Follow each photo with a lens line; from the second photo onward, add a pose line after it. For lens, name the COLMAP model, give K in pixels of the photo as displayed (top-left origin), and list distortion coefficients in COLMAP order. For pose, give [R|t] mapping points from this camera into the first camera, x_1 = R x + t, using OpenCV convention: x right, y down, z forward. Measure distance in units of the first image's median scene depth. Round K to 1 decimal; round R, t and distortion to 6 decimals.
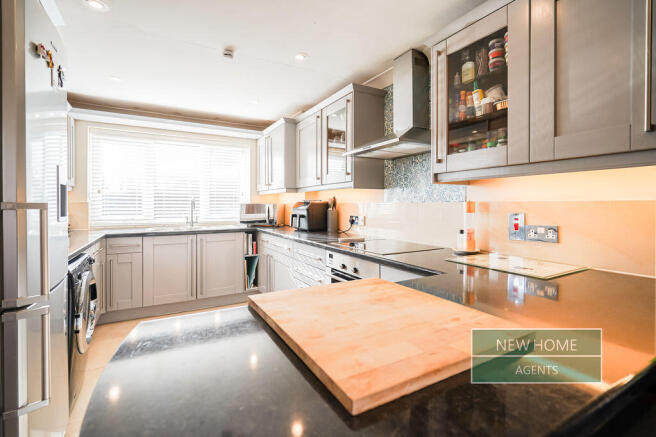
lens RADIAL K [[302.5, 0, 321.4], [0, 302.5, 207.7], [0, 0, 1]] dist [0.000211, 0.000442]
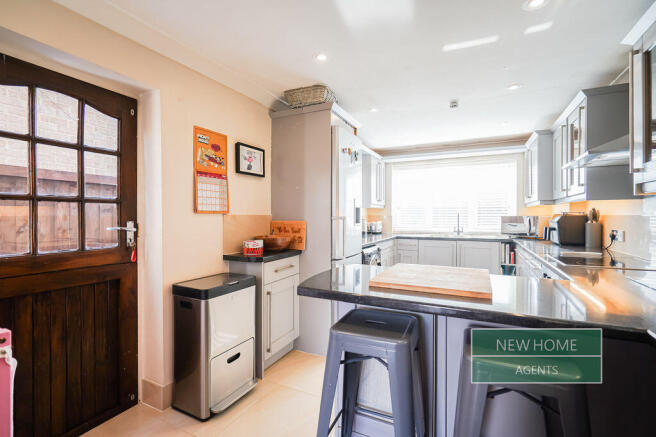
lens RADIAL K [[302.5, 0, 328.0], [0, 302.5, 218.9], [0, 0, 1]] dist [0.000211, 0.000442]
pose [[0.569105, 0.006770, -0.822237, 0.404328], [-0.008040, 0.999964, 0.002668, -0.001354], [0.822225, 0.005092, 0.569139, -0.187282]]
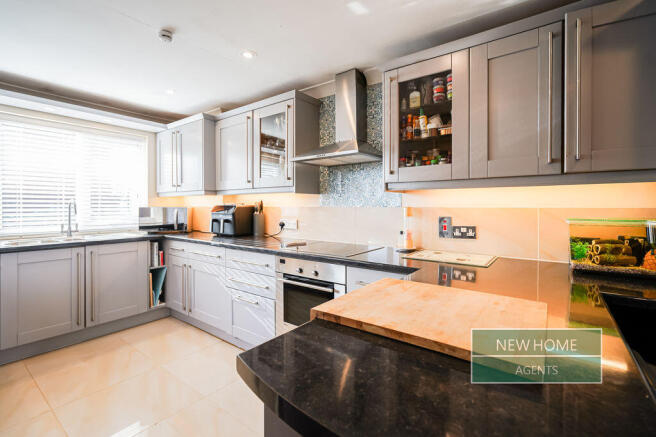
lens RADIAL K [[302.5, 0, 321.5], [0, 302.5, 209.1], [0, 0, 1]] dist [0.000211, 0.000442]
pose [[0.916394, -0.005415, 0.400241, -0.210210], [0.004789, 0.999985, 0.002564, -0.011825], [-0.400249, -0.000433, 0.916407, 0.029419]]
